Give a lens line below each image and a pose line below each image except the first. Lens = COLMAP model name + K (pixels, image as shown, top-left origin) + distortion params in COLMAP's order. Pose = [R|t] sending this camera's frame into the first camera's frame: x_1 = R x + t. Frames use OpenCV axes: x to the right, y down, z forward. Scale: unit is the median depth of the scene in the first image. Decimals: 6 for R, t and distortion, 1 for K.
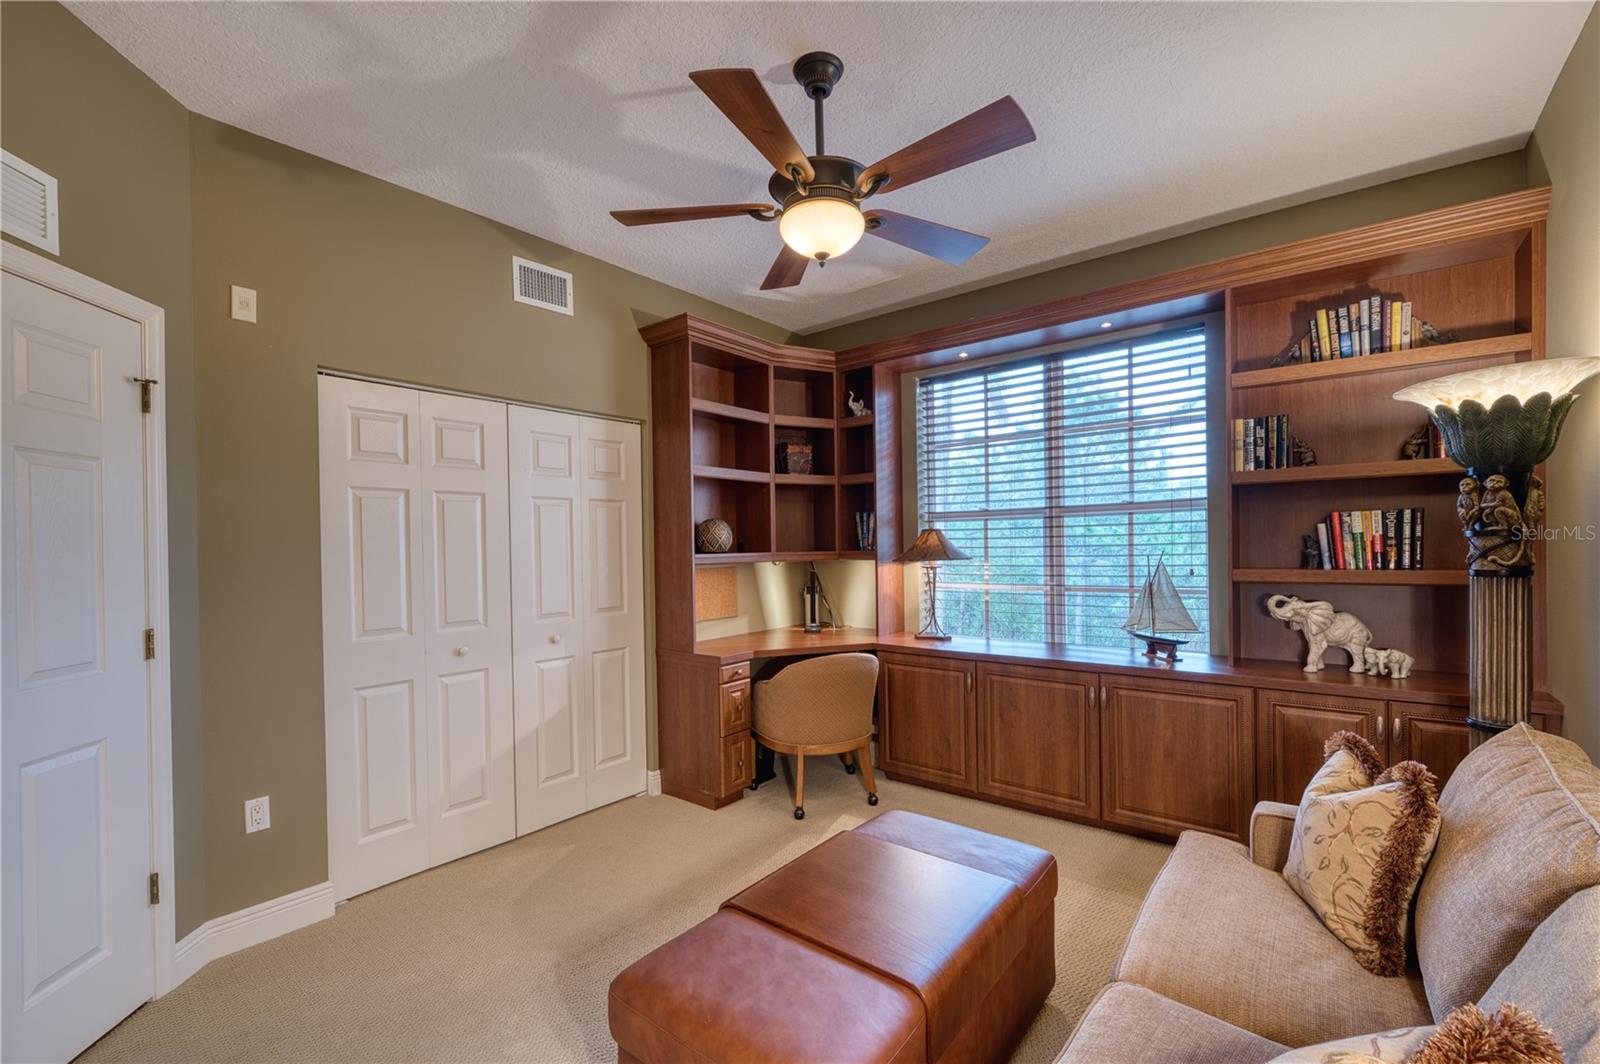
lens RADIAL K [[648.9, 0, 797.5], [0, 648.9, 548.9], [0, 0, 1]] dist [-0.017838, -0.004302]
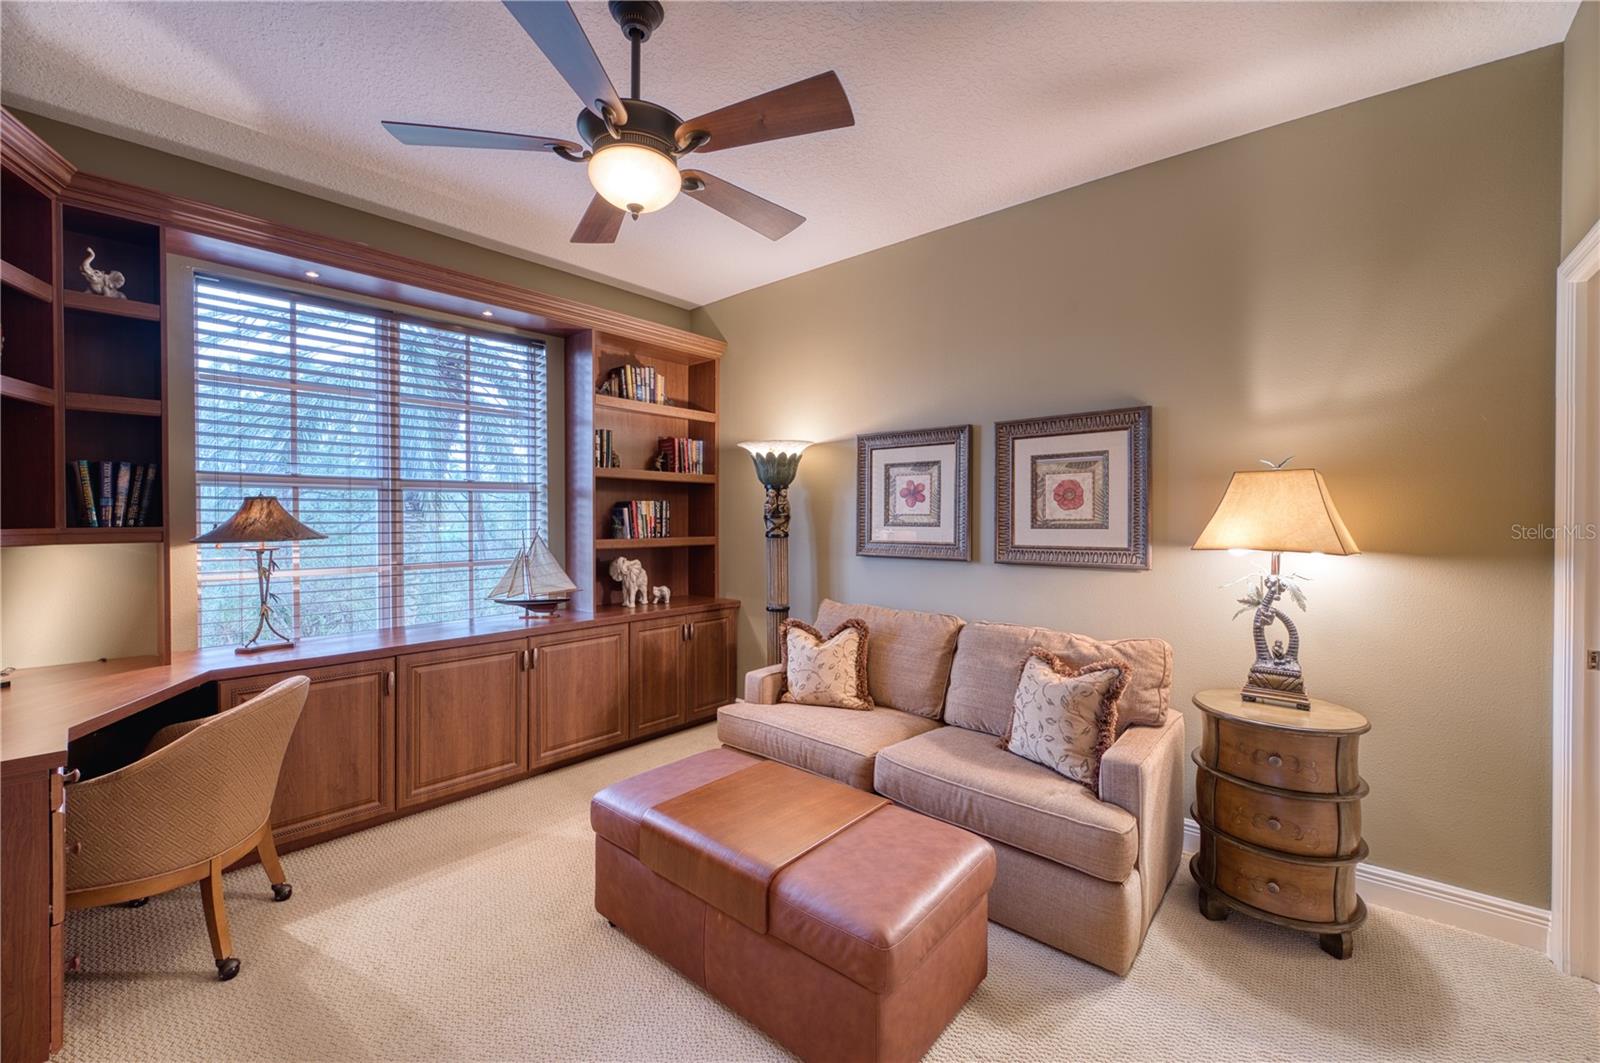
lens RADIAL K [[648.9, 0, 801.5], [0, 648.9, 525.0], [0, 0, 1]] dist [-0.017838, -0.004302]
pose [[0.035116, 0.005525, 0.999368, -0.622887], [0.004962, 0.999971, -0.005703, 0.009933], [-0.999371, 0.005160, 0.035087, 0.499242]]
